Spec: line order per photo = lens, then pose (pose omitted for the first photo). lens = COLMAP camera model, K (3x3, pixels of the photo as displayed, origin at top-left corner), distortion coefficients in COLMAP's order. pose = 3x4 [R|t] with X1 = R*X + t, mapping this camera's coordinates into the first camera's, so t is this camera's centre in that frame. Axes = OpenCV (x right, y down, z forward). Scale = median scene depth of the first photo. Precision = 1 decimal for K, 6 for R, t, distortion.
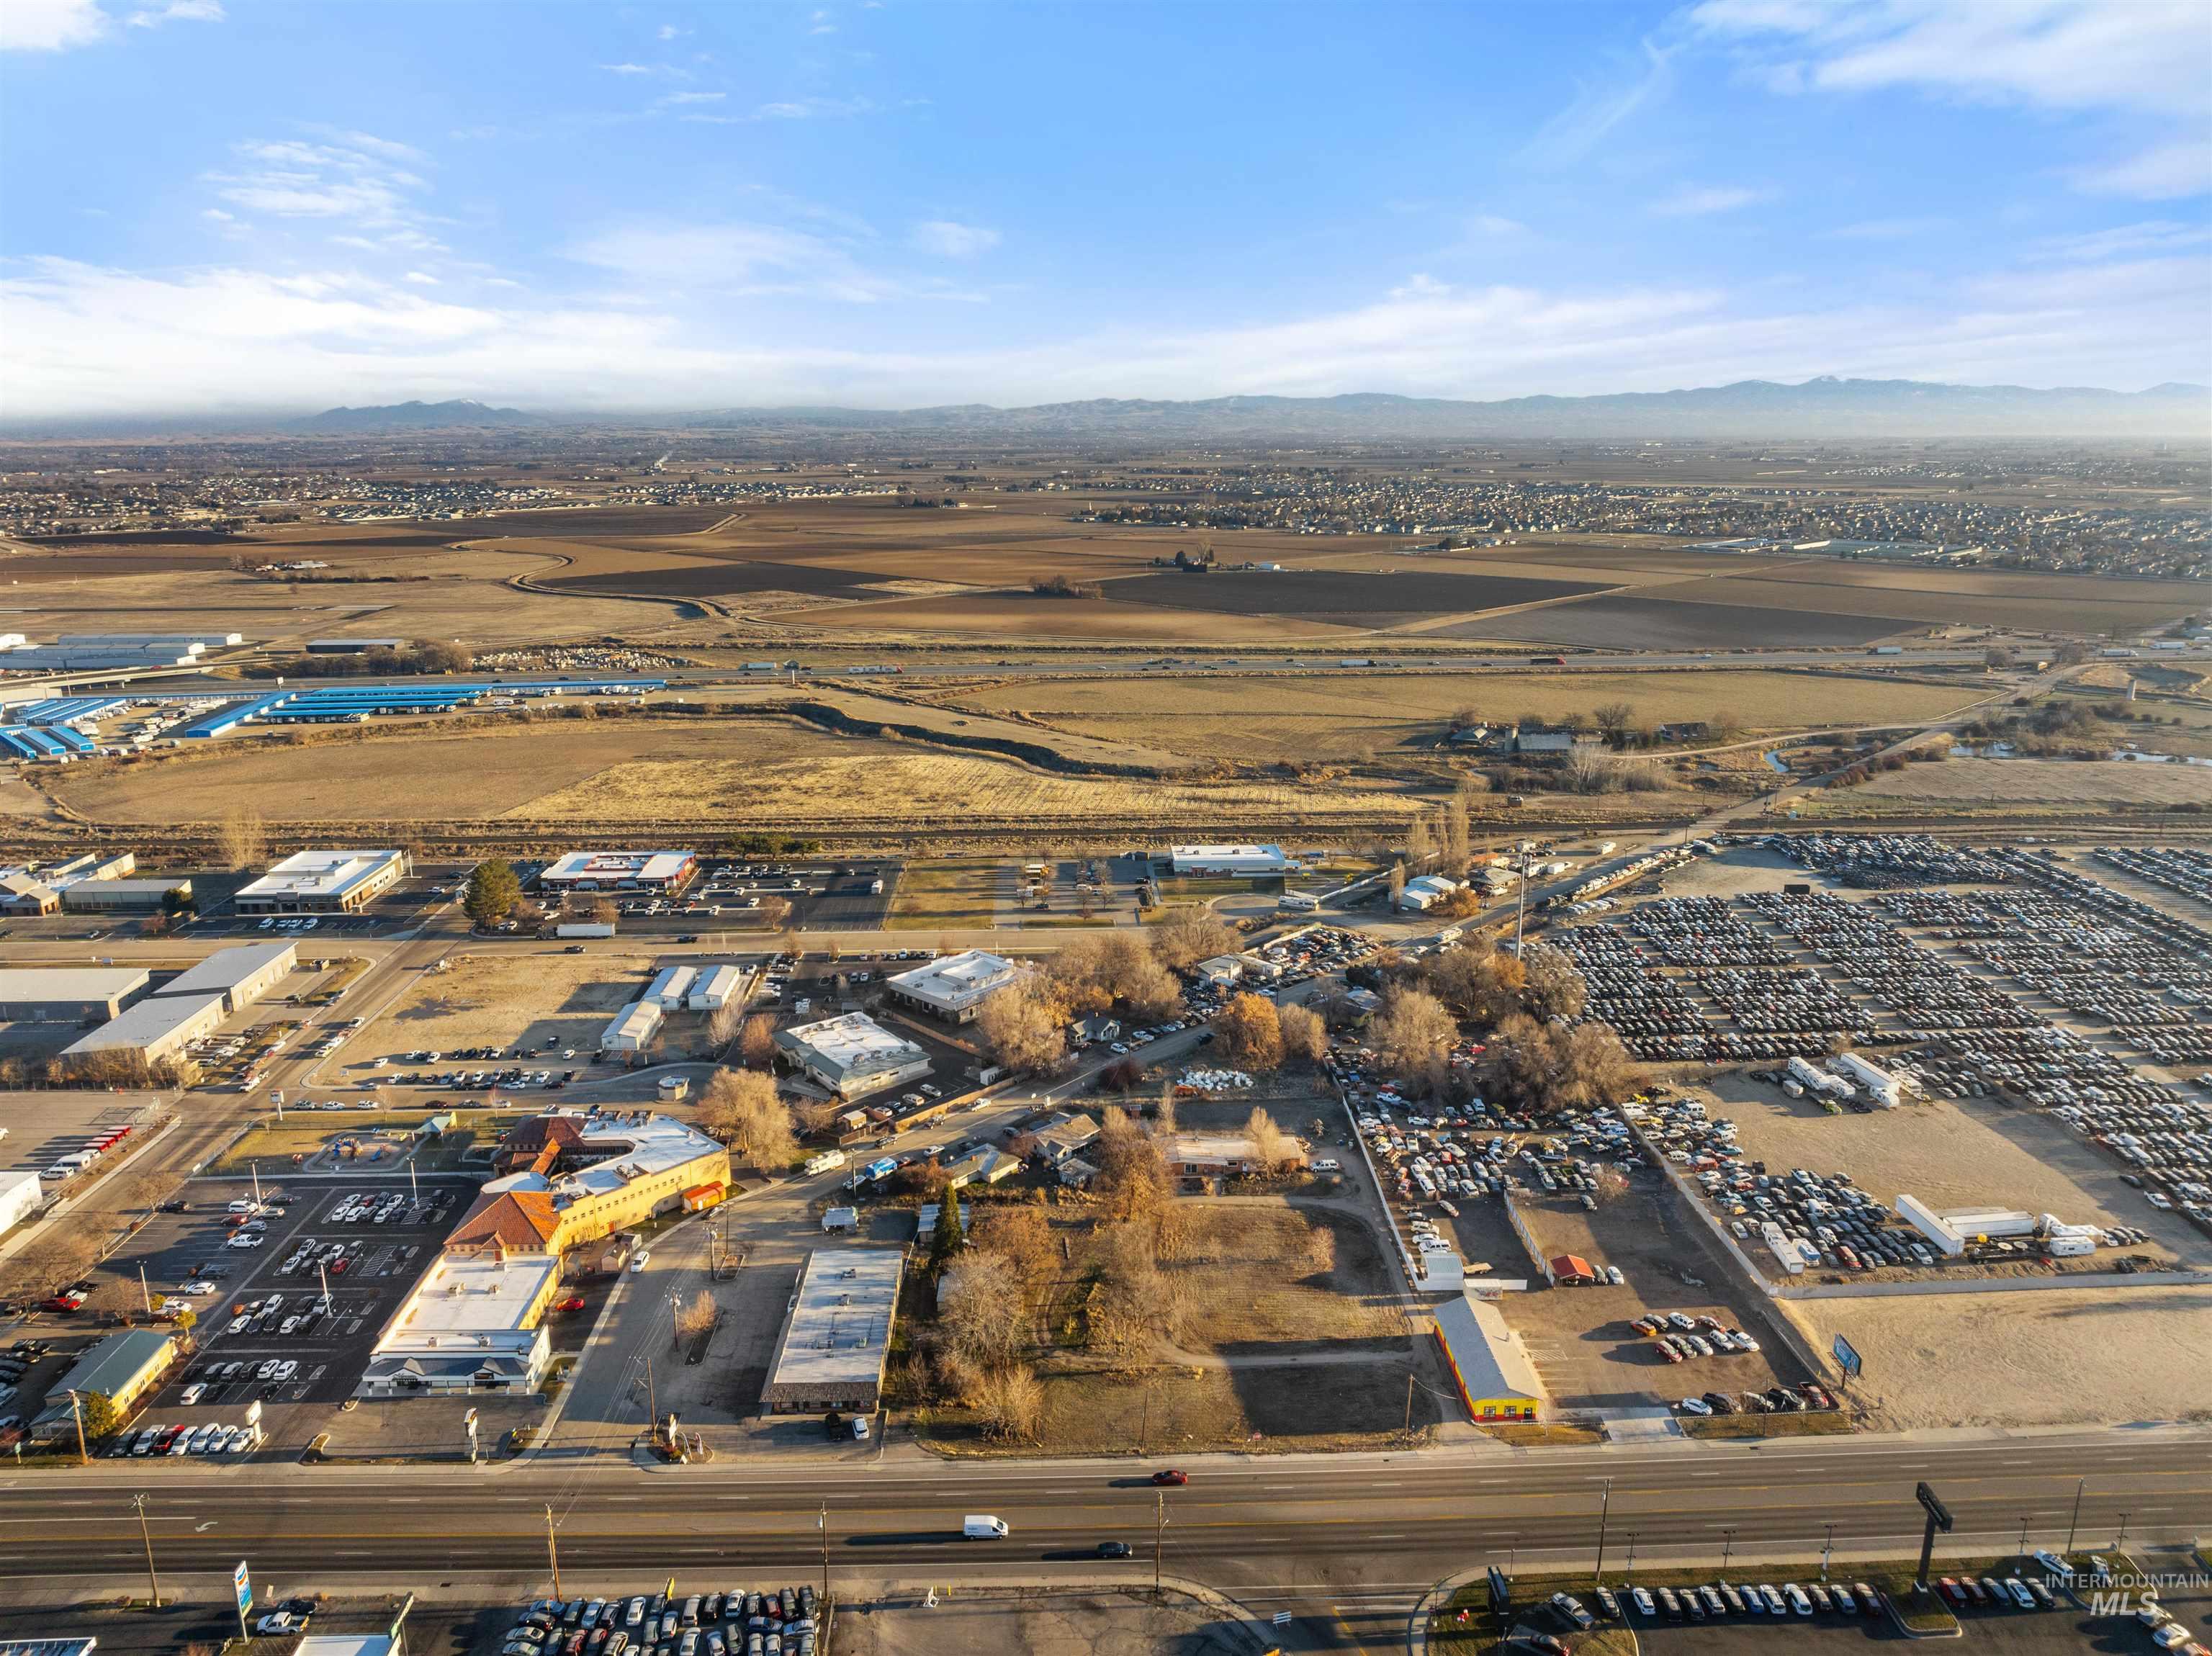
lens RADIAL K [[1553.1, 0, 1101.8], [0, 1553.1, 825.9], [0, 0, 1]] dist [-0.037593, 0.000450]
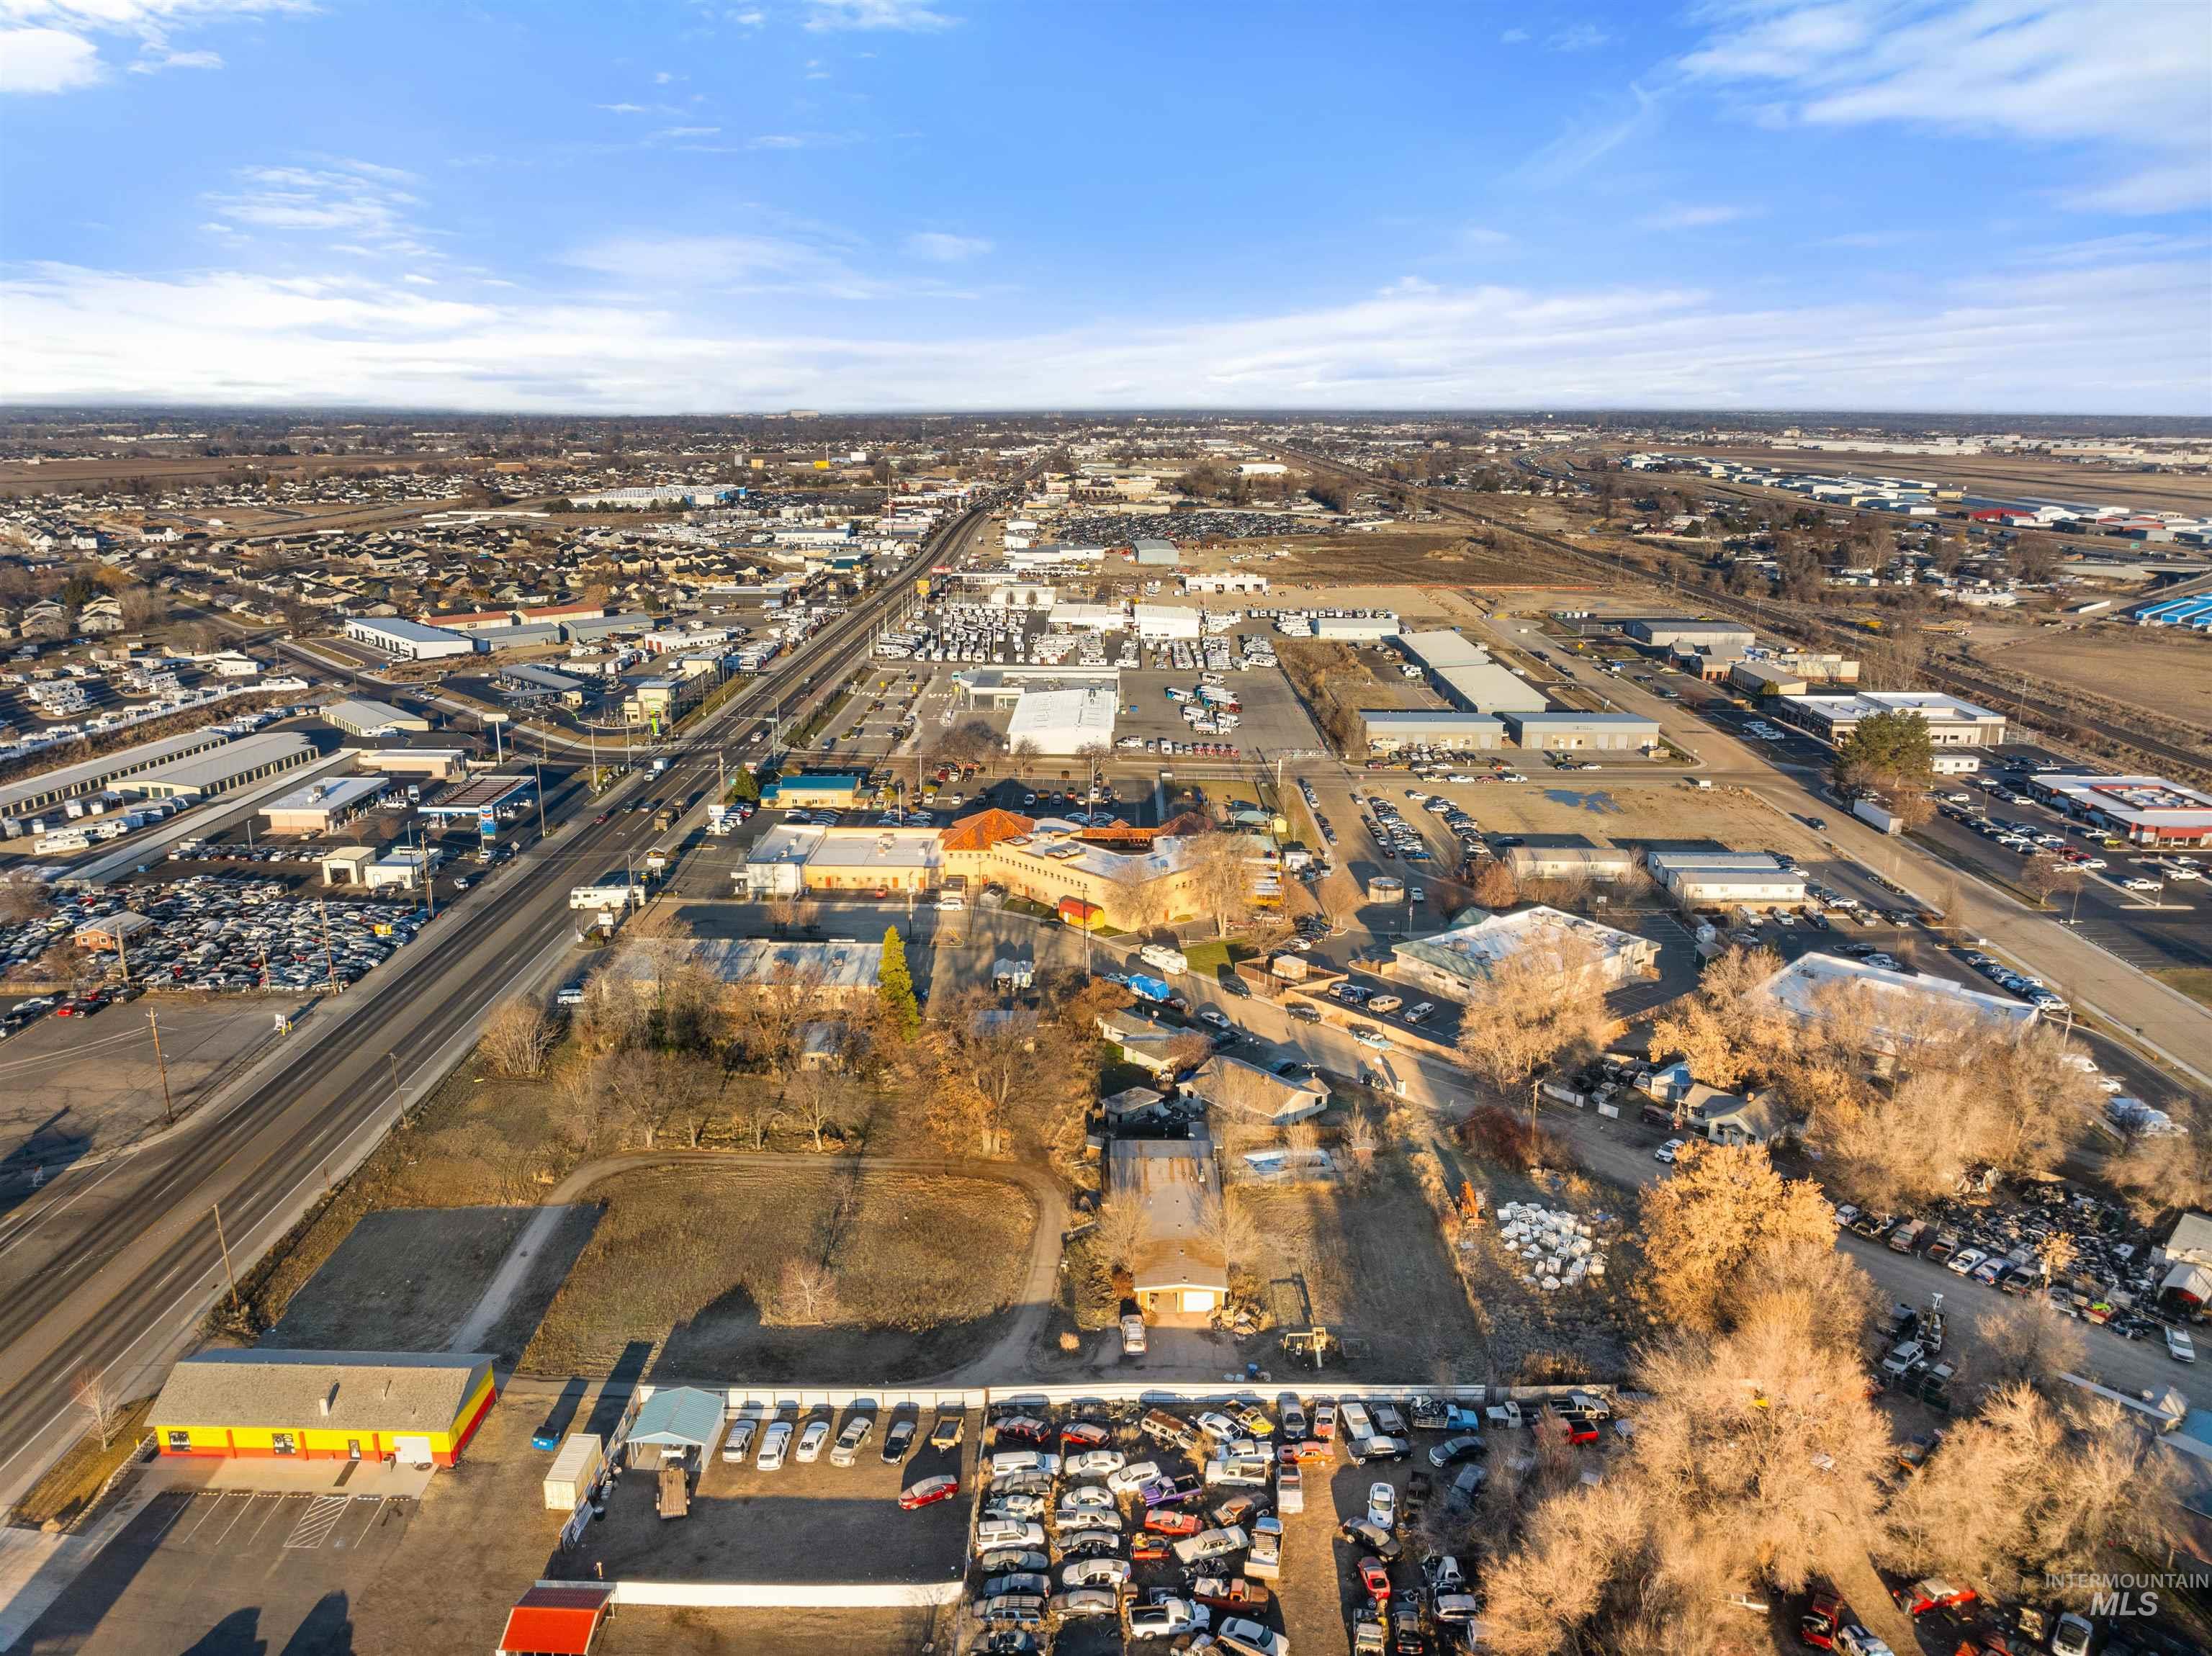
lens RADIAL K [[1553.1, 0, 1101.8], [0, 1553.1, 825.9], [0, 0, 1]] dist [-0.037593, 0.000450]
pose [[-0.039719, 0.267718, -0.962678, 0.536825], [-0.252459, 0.929492, 0.268905, -0.043837], [0.966792, 0.253717, 0.030669, 0.908584]]
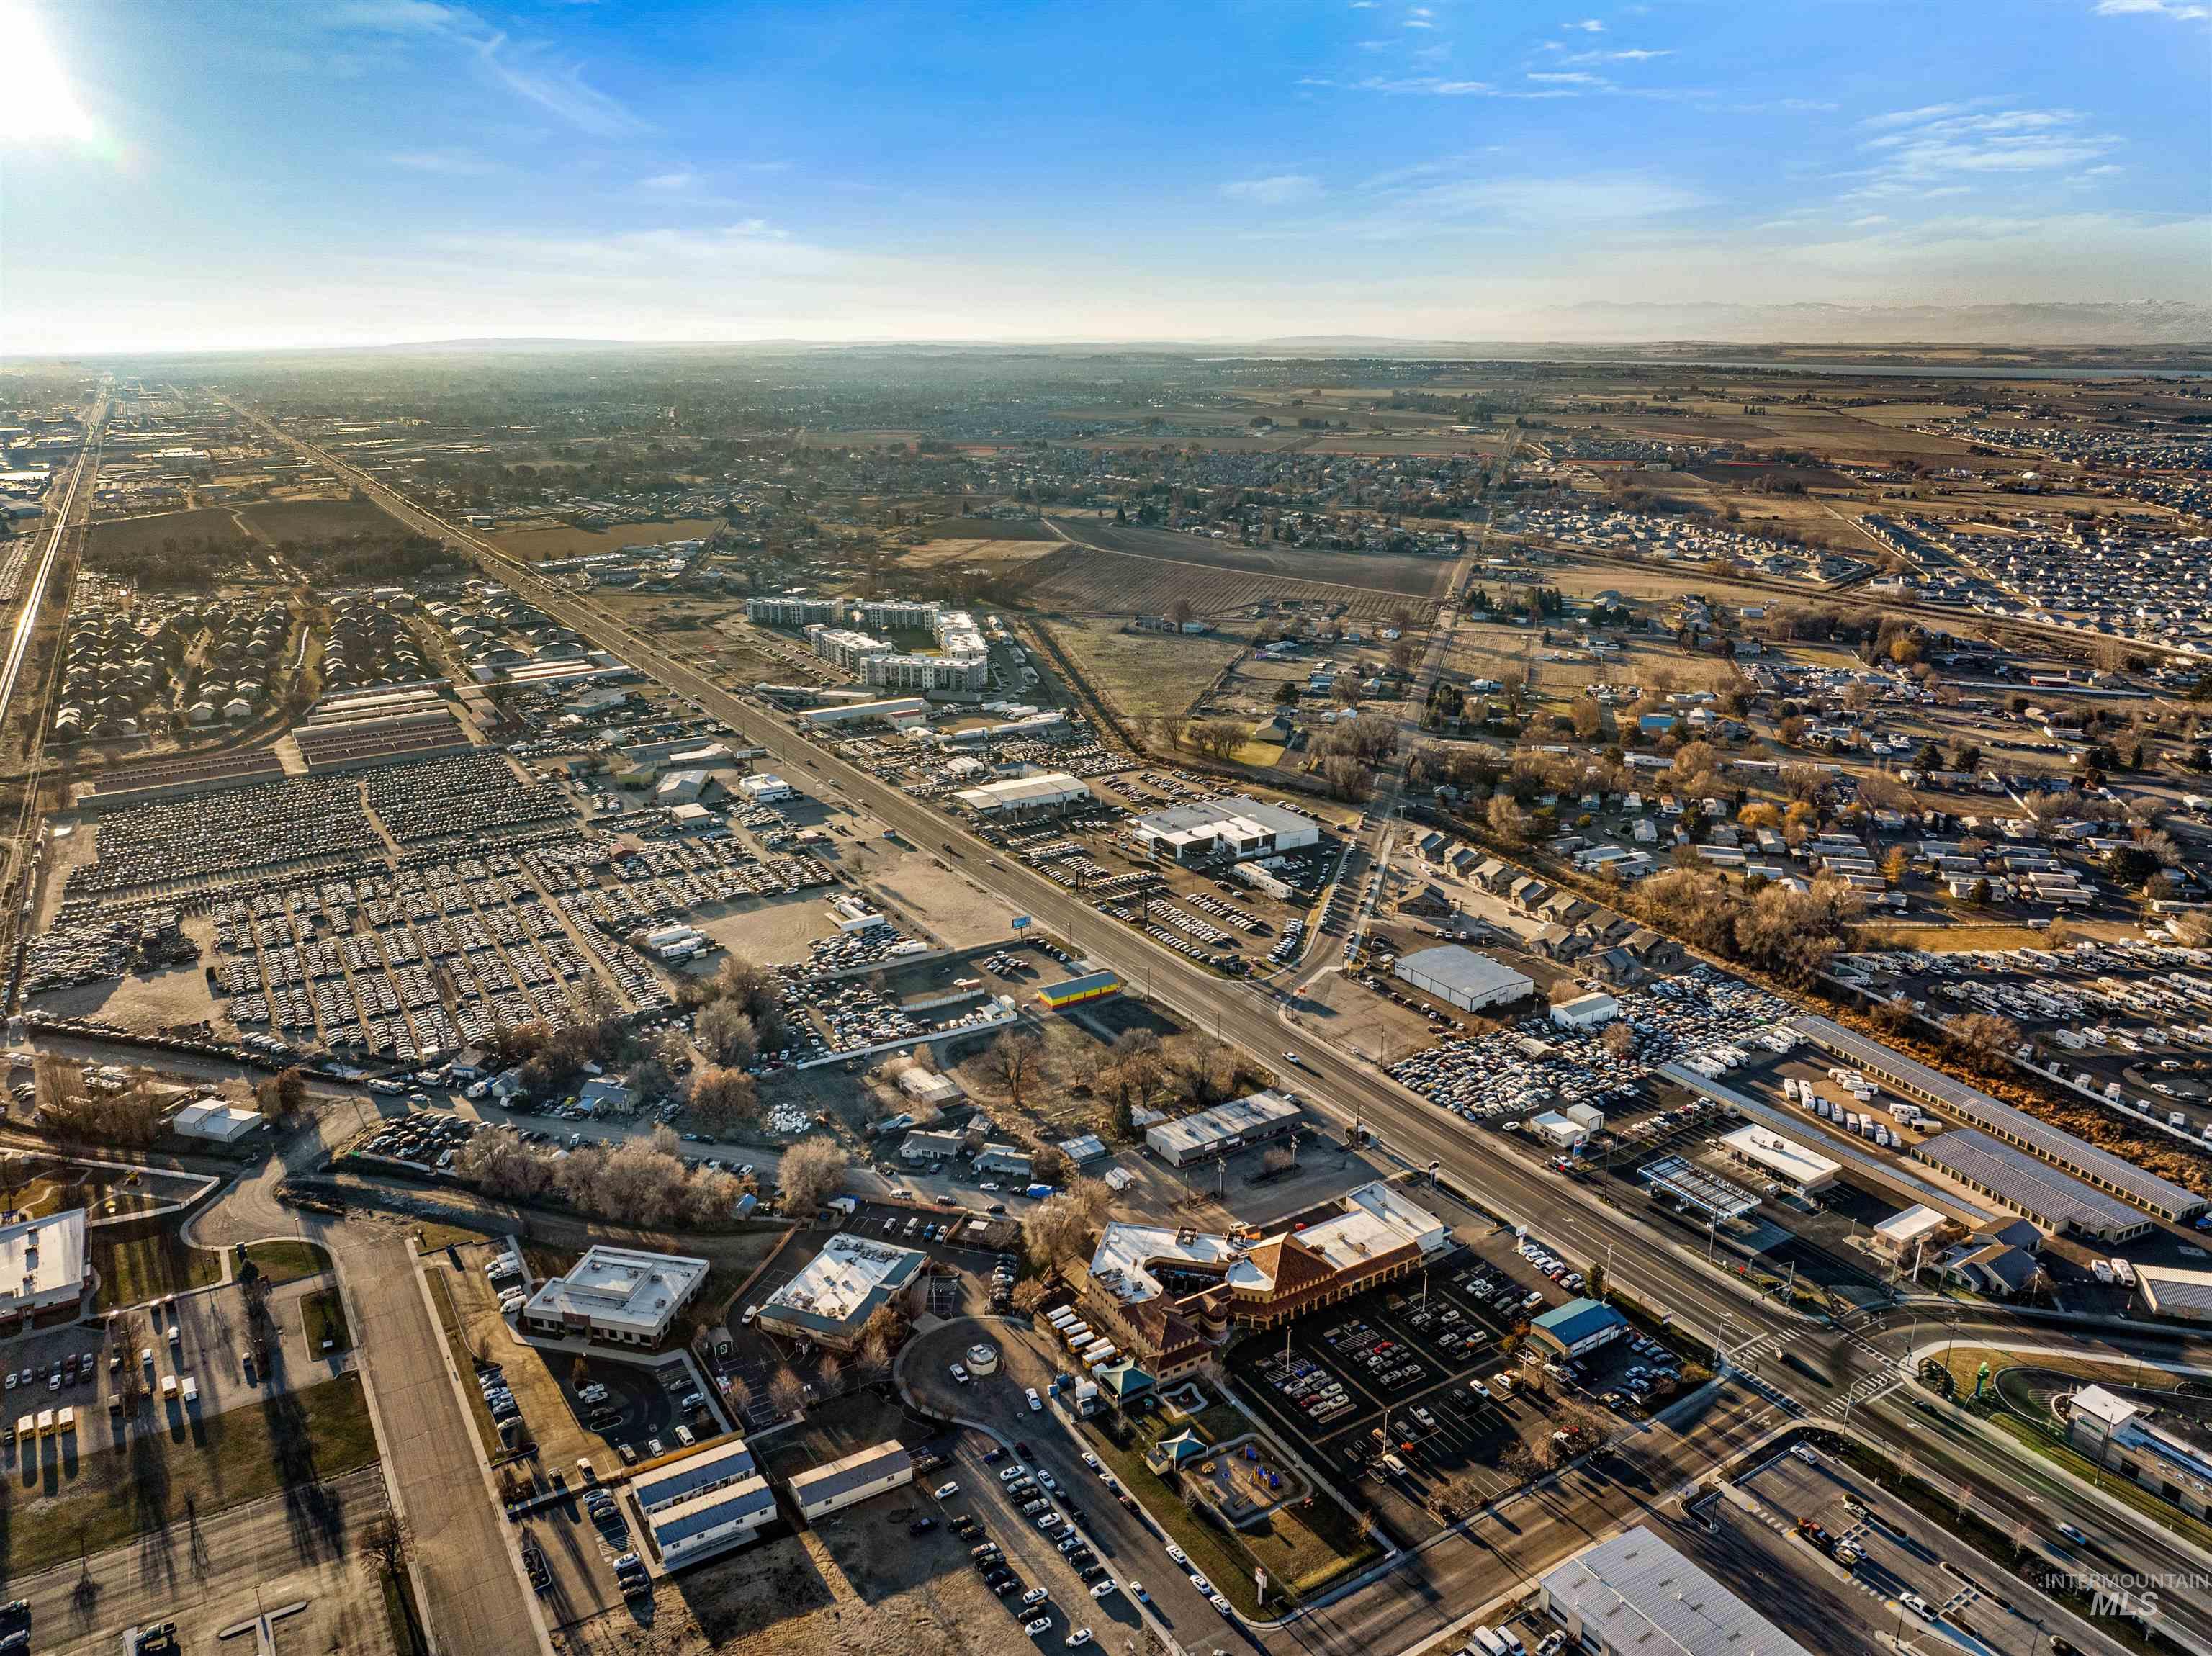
lens RADIAL K [[1553.1, 0, 1101.8], [0, 1553.1, 825.9], [0, 0, 1]] dist [-0.037593, 0.000450]
pose [[-0.498944, -0.258600, 0.827152, -1.113016], [0.220750, 0.885036, 0.409855, -0.542003], [-0.838048, 0.387089, -0.384497, 1.292886]]
